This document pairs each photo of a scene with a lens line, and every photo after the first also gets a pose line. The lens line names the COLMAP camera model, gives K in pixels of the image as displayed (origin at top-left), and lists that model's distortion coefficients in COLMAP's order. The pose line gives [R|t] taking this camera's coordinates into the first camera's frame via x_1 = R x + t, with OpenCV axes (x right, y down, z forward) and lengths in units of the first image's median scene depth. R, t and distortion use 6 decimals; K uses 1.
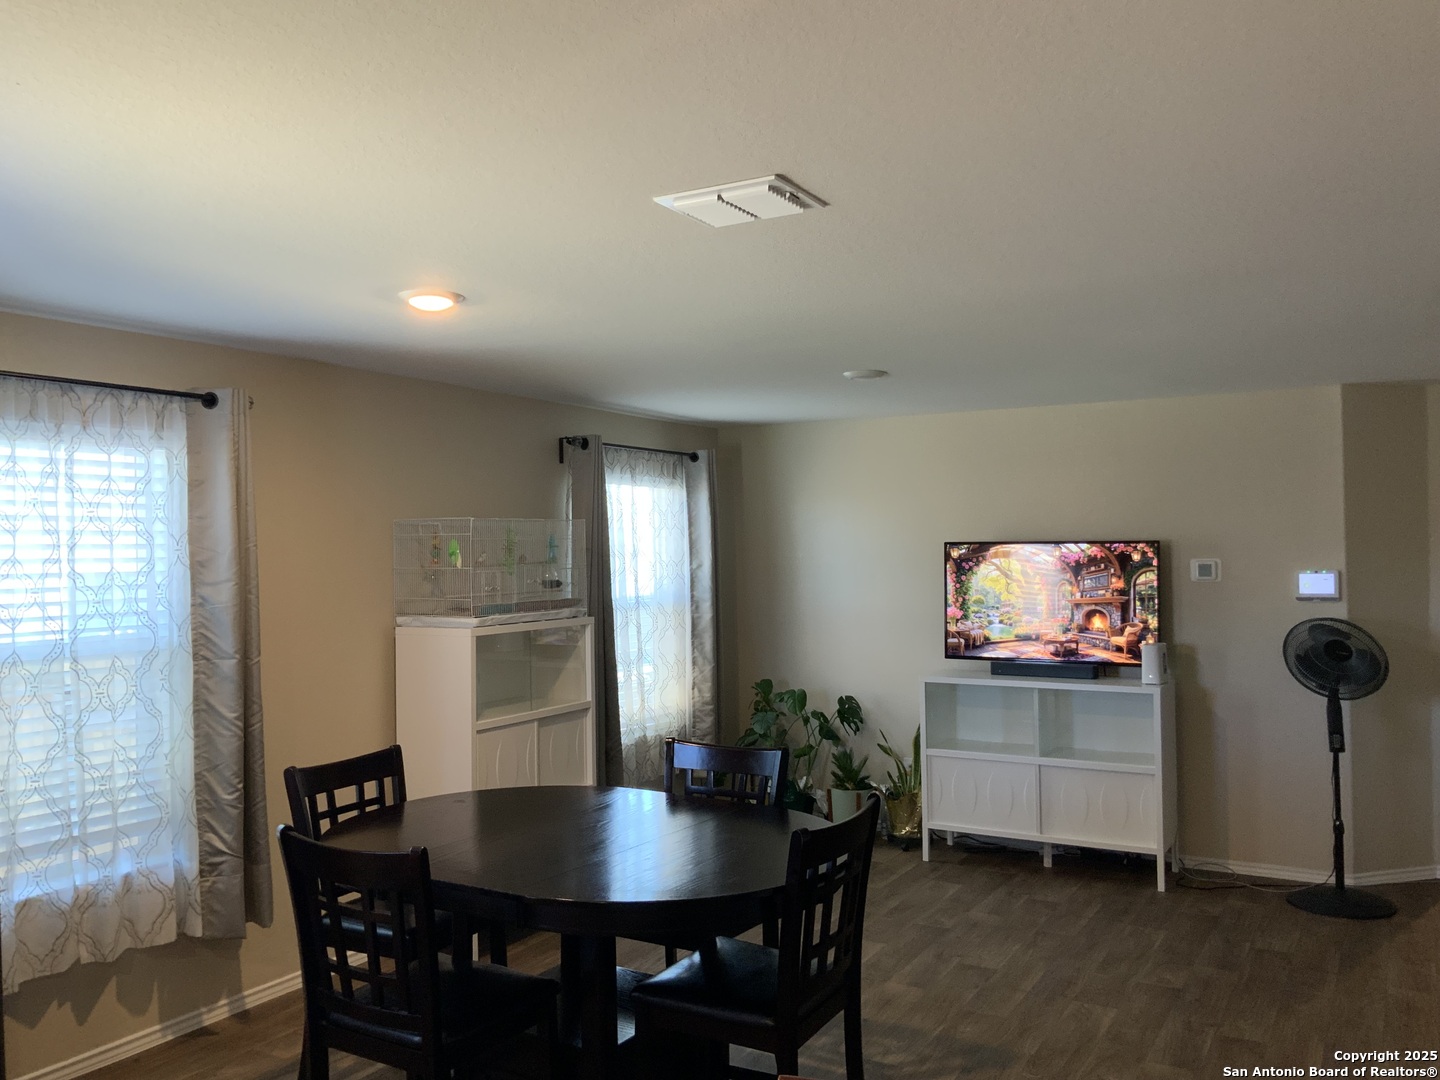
lens RADIAL K [[1180.1, 0, 721.5], [0, 1180.1, 514.4], [0, 0, 1]] dist [0.073370, -0.150091]
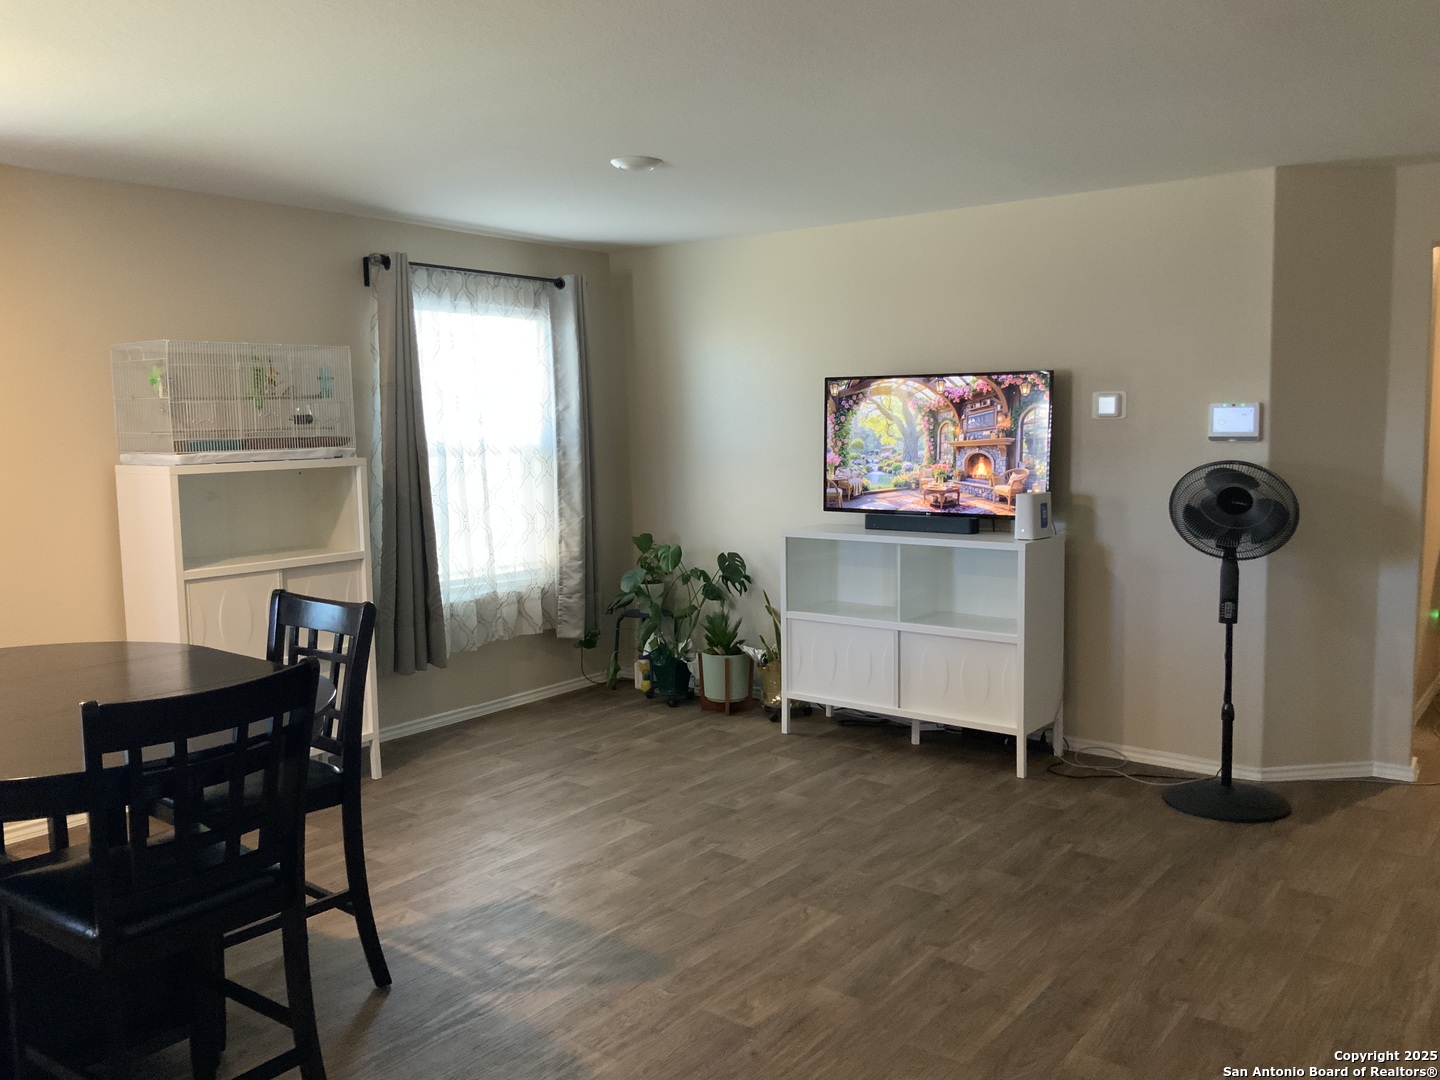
lens RADIAL K [[1180.1, 0, 725.4], [0, 1180.1, 529.4], [0, 0, 1]] dist [0.073370, -0.150091]
pose [[0.991915, 0.010543, -0.126469, 0.246997], [0.005494, 0.992041, 0.125792, 0.026786], [0.126789, -0.125469, 0.983962, 0.137457]]
